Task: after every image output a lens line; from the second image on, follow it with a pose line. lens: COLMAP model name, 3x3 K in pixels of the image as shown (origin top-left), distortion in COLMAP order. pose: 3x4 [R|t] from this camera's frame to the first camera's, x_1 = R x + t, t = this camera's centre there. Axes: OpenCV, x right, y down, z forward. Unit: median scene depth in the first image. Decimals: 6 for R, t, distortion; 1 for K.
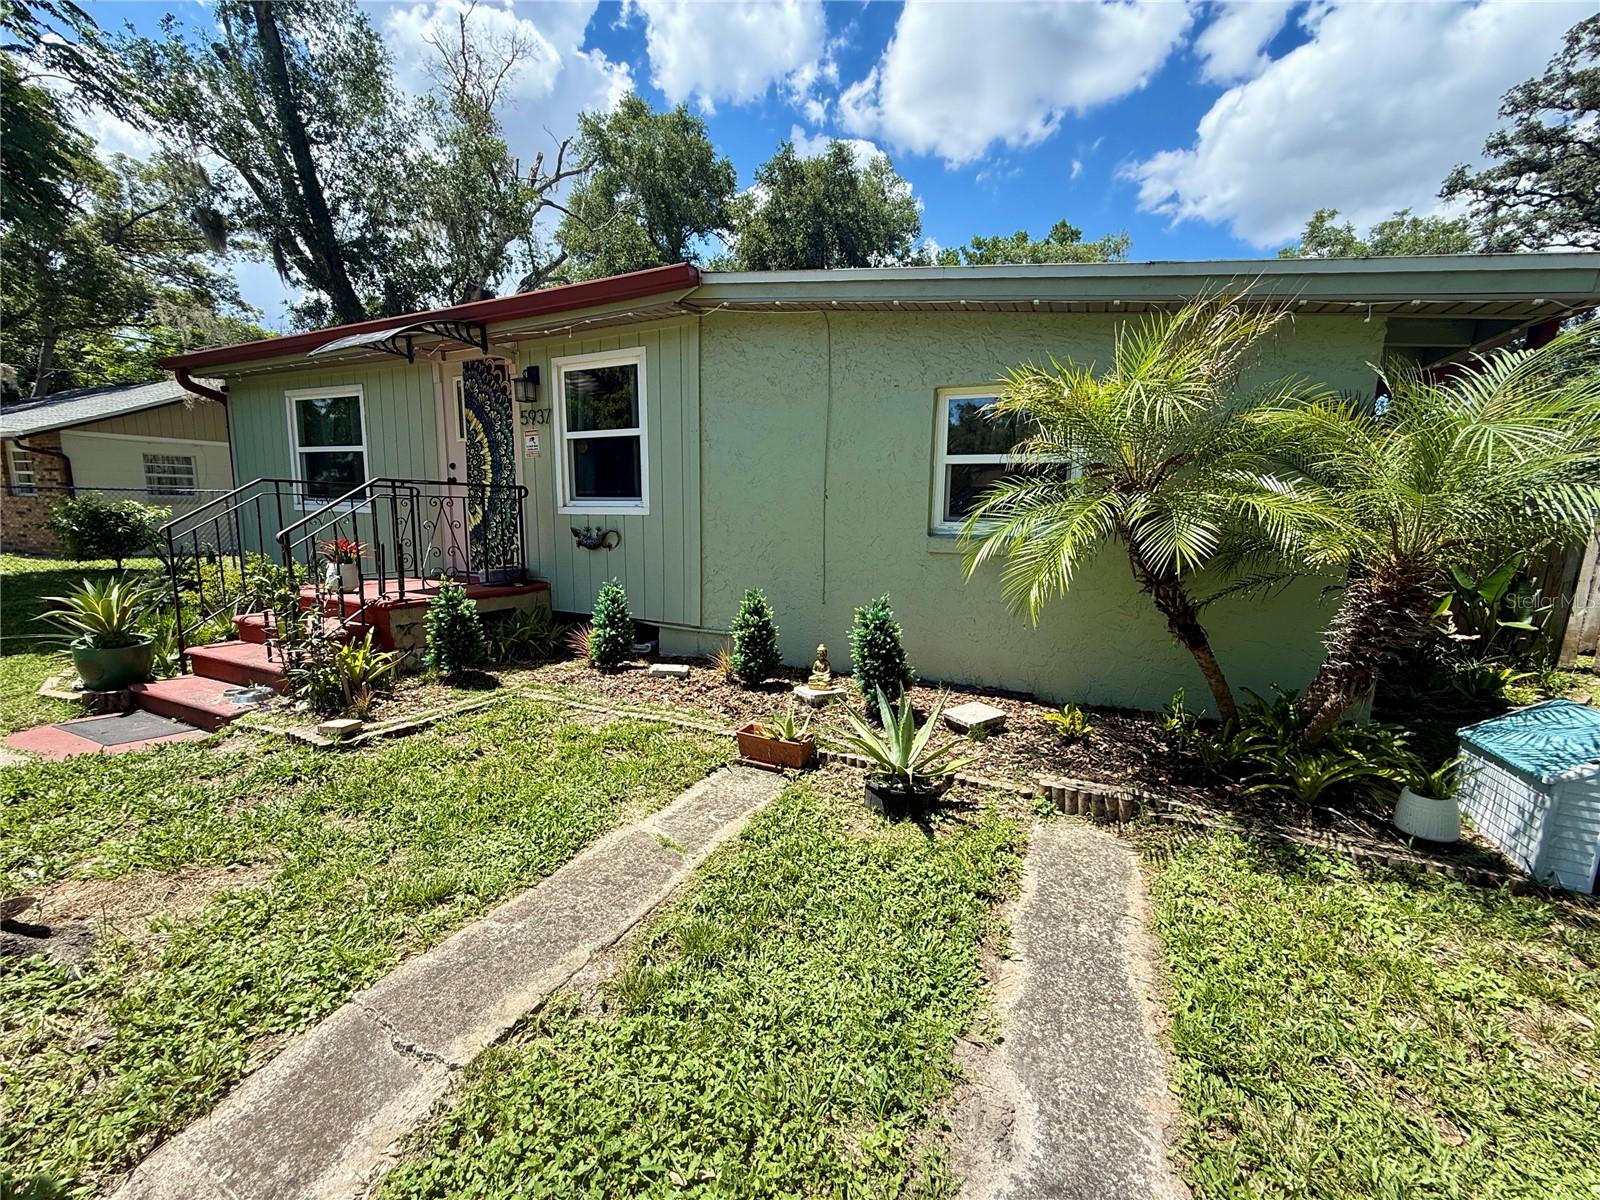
lens RADIAL K [[636.0, 0, 791.7], [0, 636.0, 607.9], [0, 0, 1]] dist [-0.003333, 0.000736]
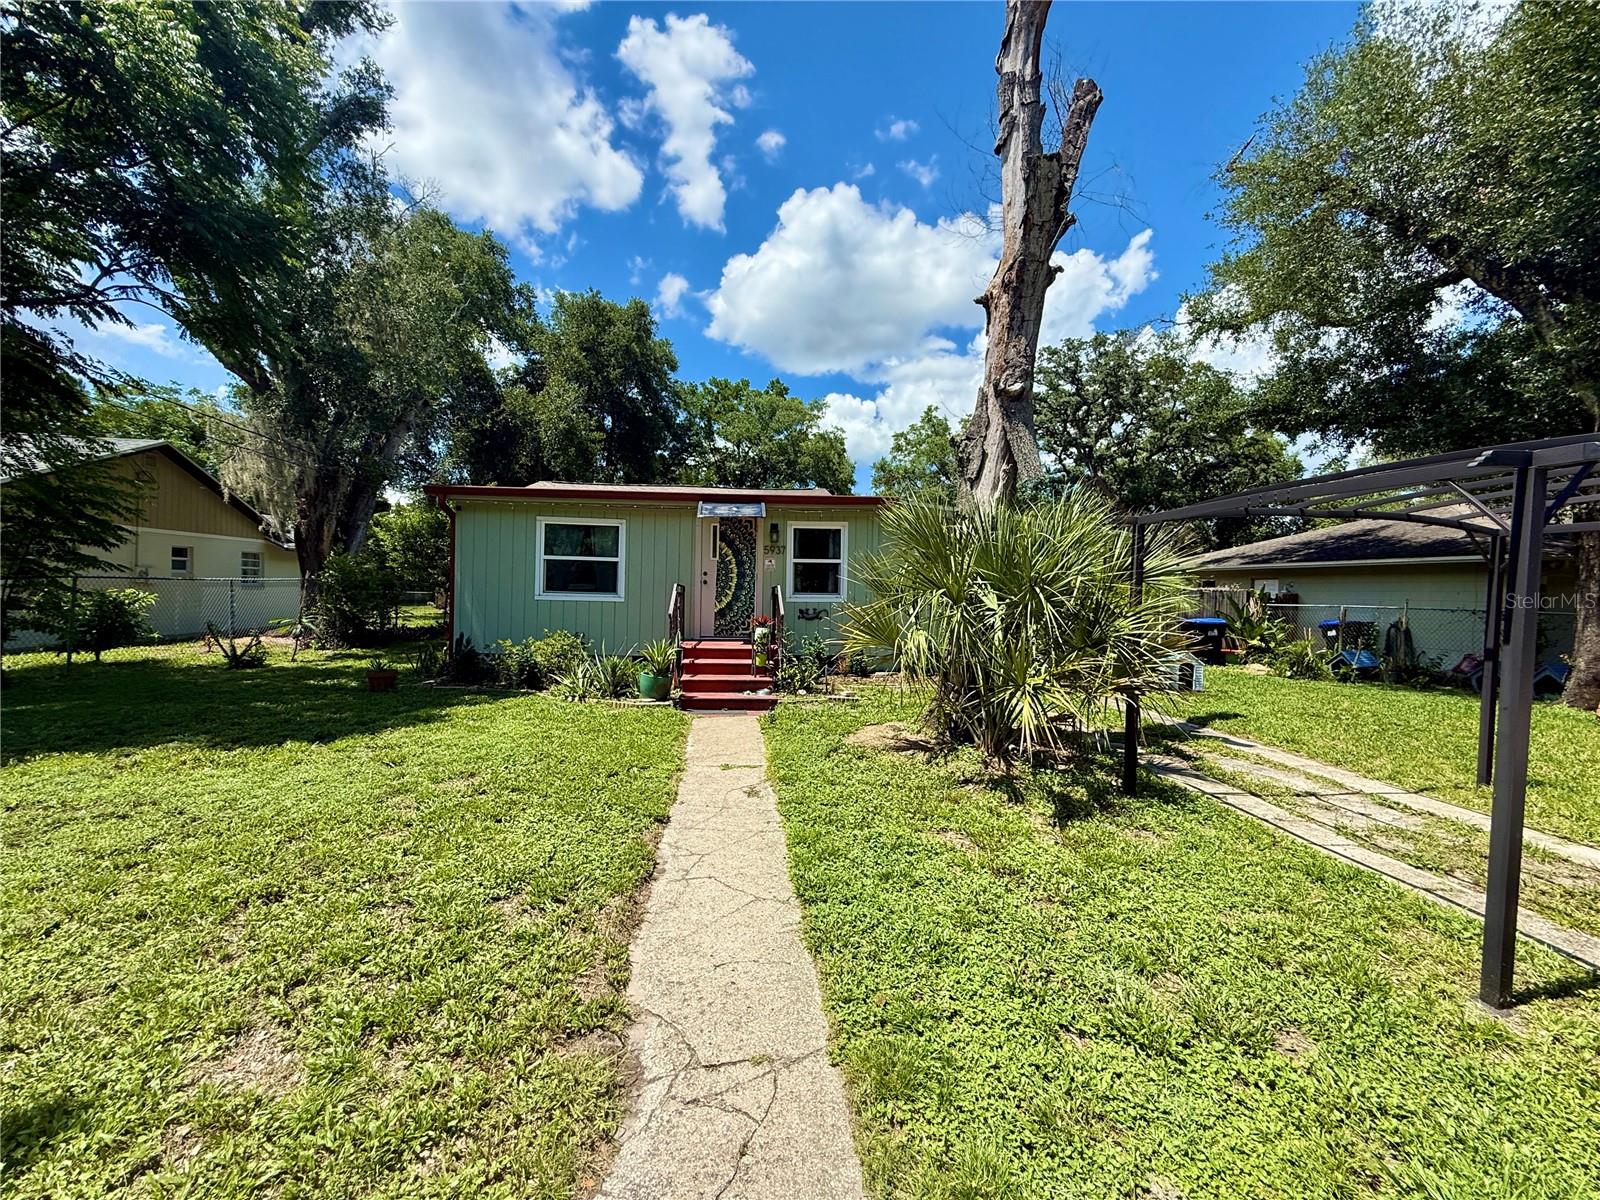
lens RADIAL K [[636.0, 0, 792.4], [0, 636.0, 613.6], [0, 0, 1]] dist [-0.003333, 0.000736]
pose [[0.860305, -0.019101, 0.509421, -1.293079], [0.076940, 0.992716, -0.092713, 0.057434], [-0.503940, 0.118956, 0.855508, -0.578518]]
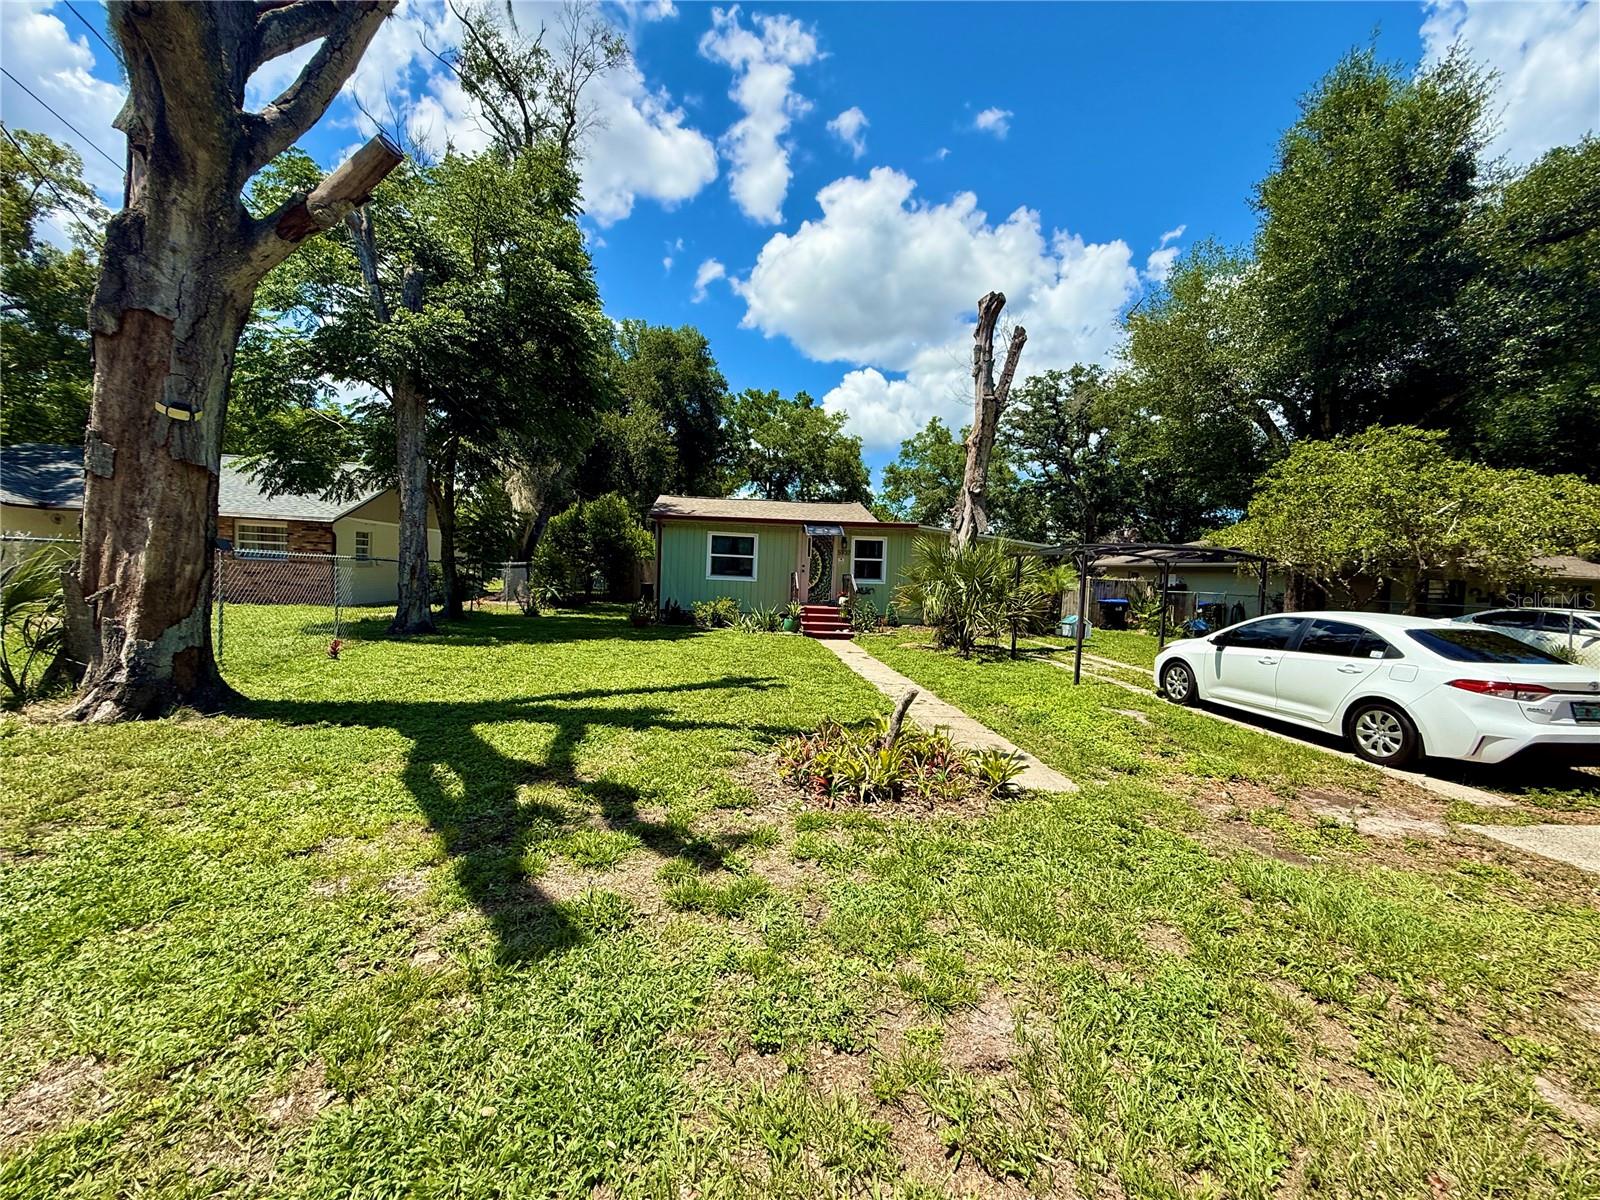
lens RADIAL K [[636.0, 0, 795.3], [0, 636.0, 620.8], [0, 0, 1]] dist [-0.003333, 0.000736]
pose [[0.856417, -0.025345, 0.515662, -2.213056], [0.061186, 0.996738, -0.052629, 0.182683], [-0.512646, 0.076623, 0.855174, -1.514802]]
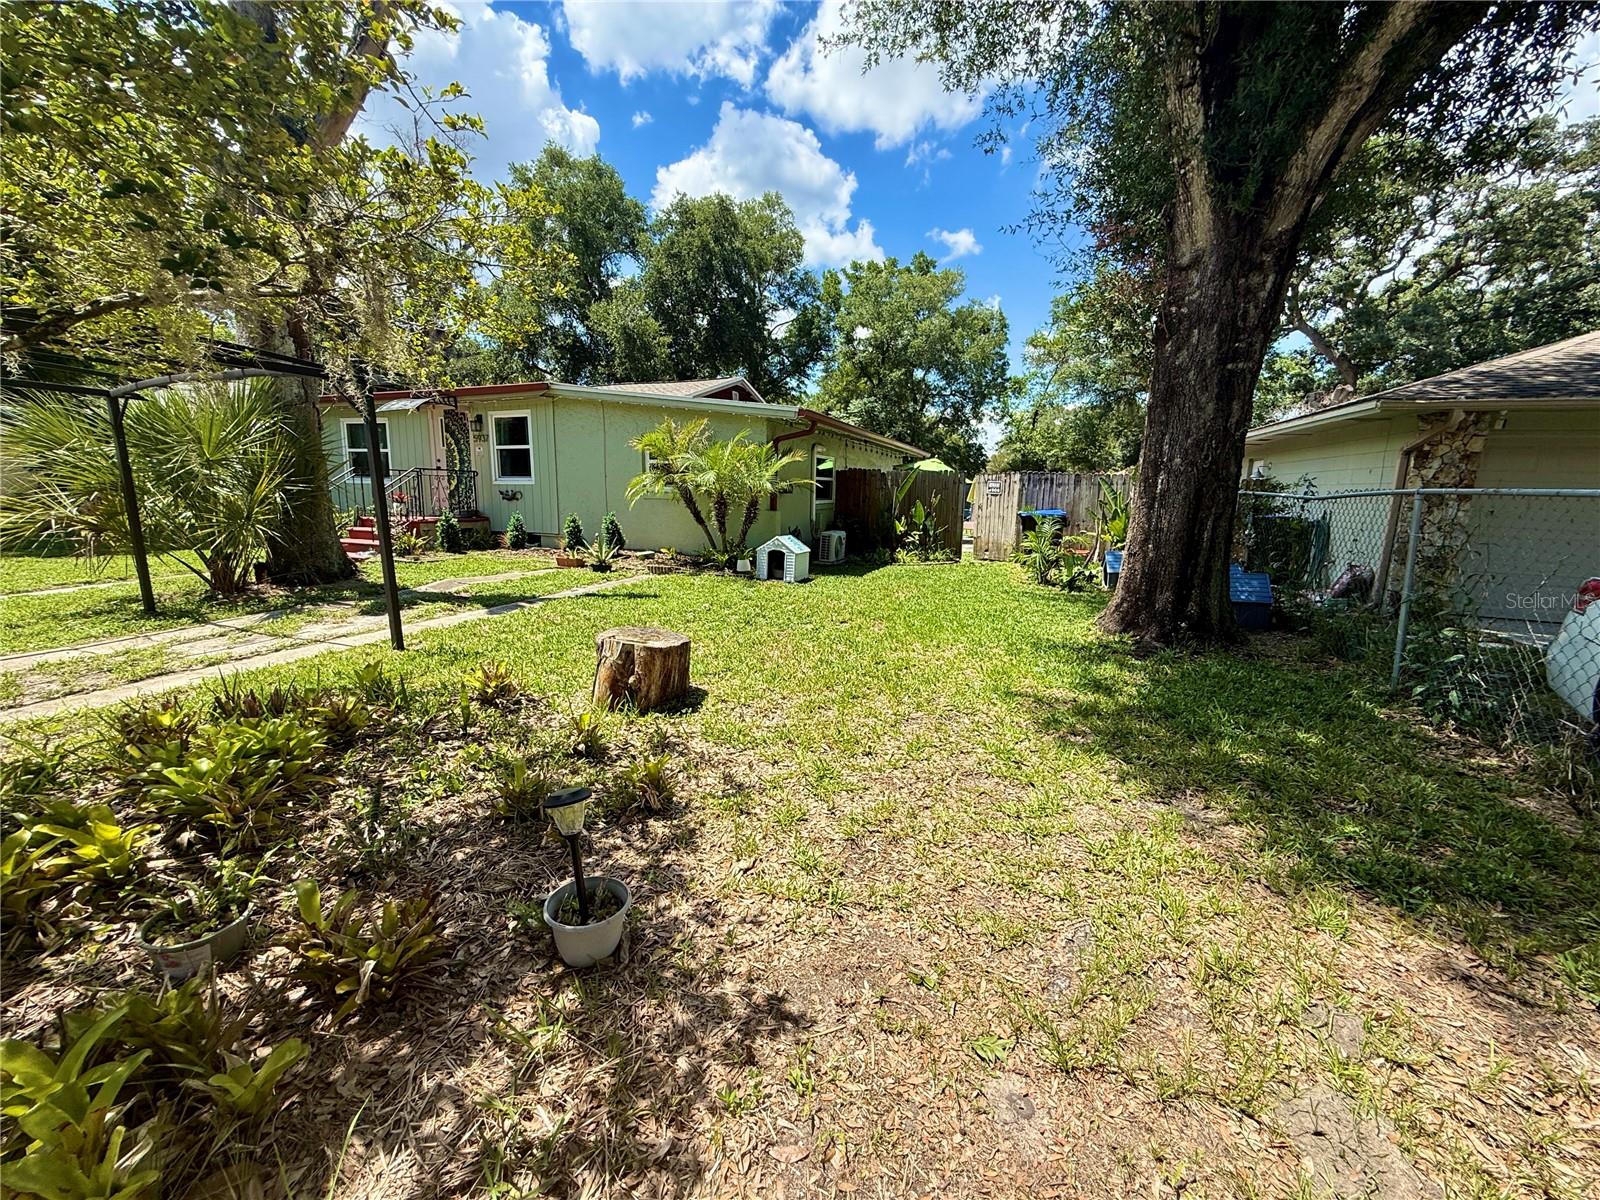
lens RADIAL K [[636.0, 0, 798.4], [0, 636.0, 603.2], [0, 0, 1]] dist [-0.003333, 0.000736]
pose [[0.996800, -0.013498, 0.078785, 0.478433], [0.011722, 0.999668, 0.022962, 0.213426], [-0.079069, -0.021965, 0.996627, -1.207152]]
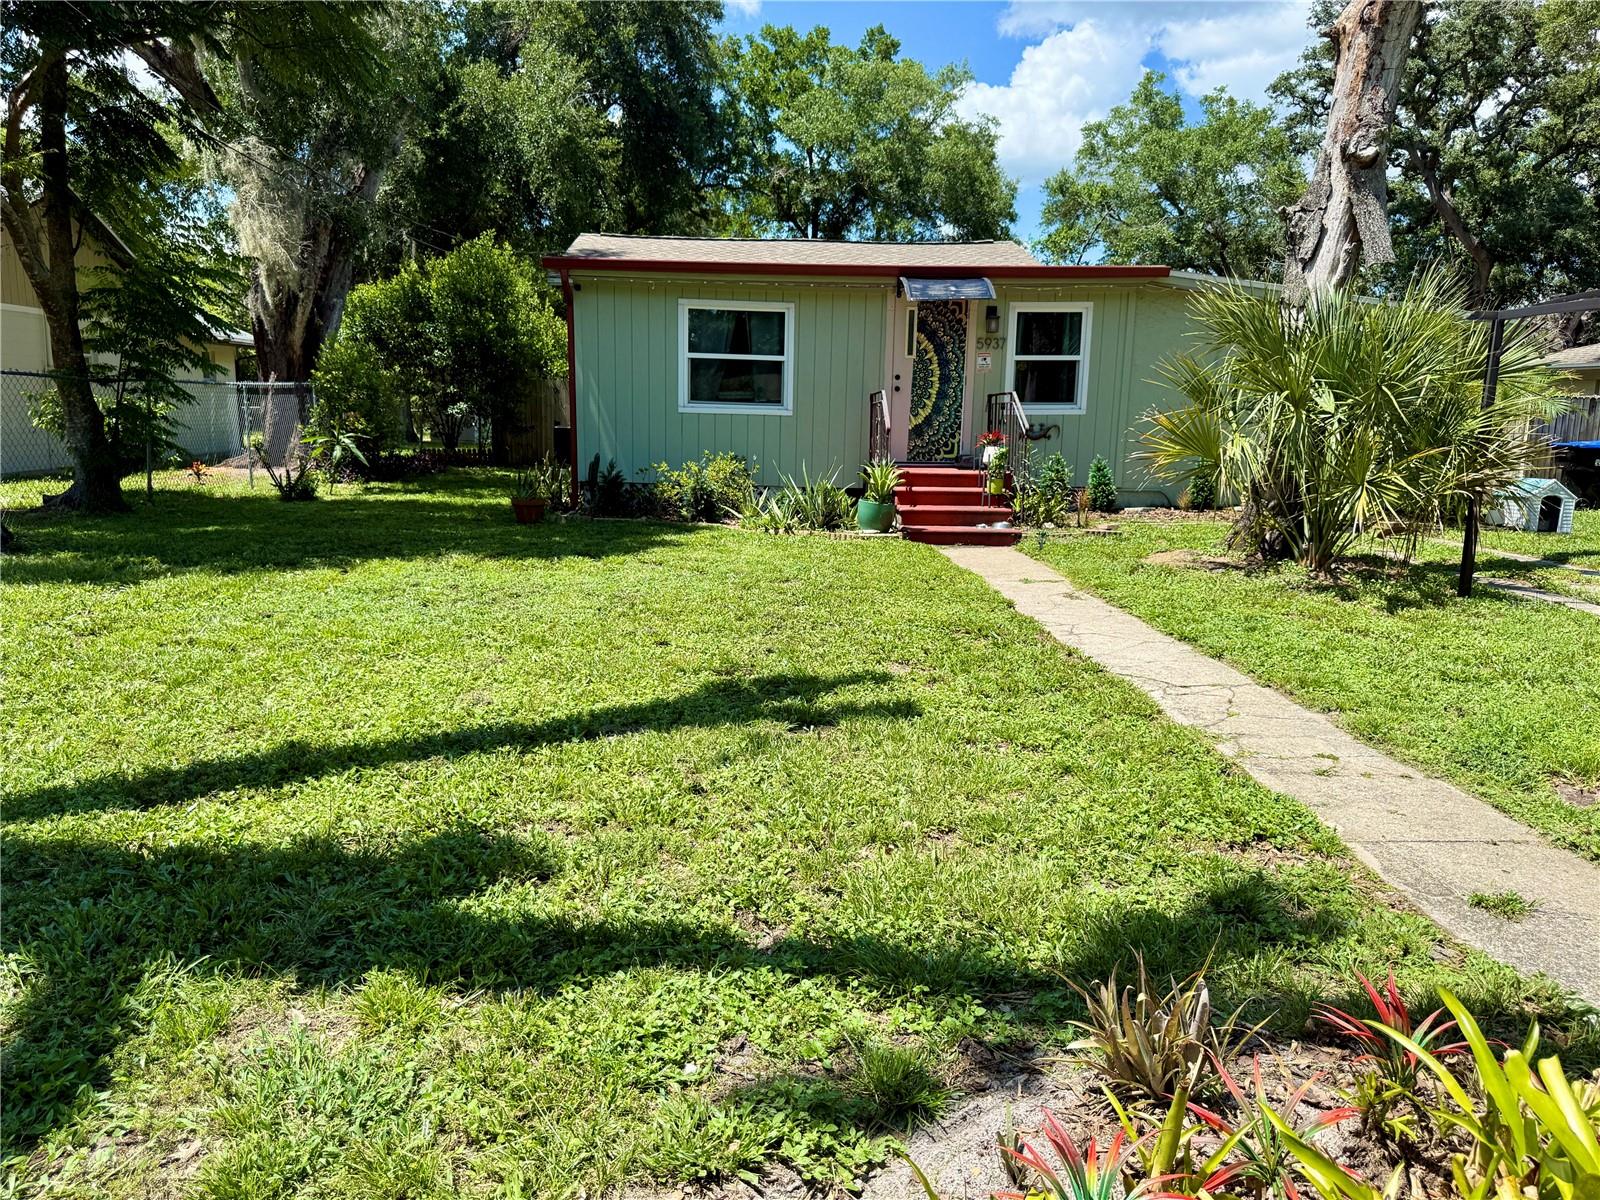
lens RADIAL K [[1129.5, 0, 805.6], [0, 1129.5, 628.1], [0, 0, 1]] dist [0.042810, -0.039910]
pose [[0.879859, -0.093189, 0.466009, -1.929225], [0.074762, 0.995518, 0.057920, 0.136961], [-0.469318, -0.016121, 0.882882, -0.963570]]
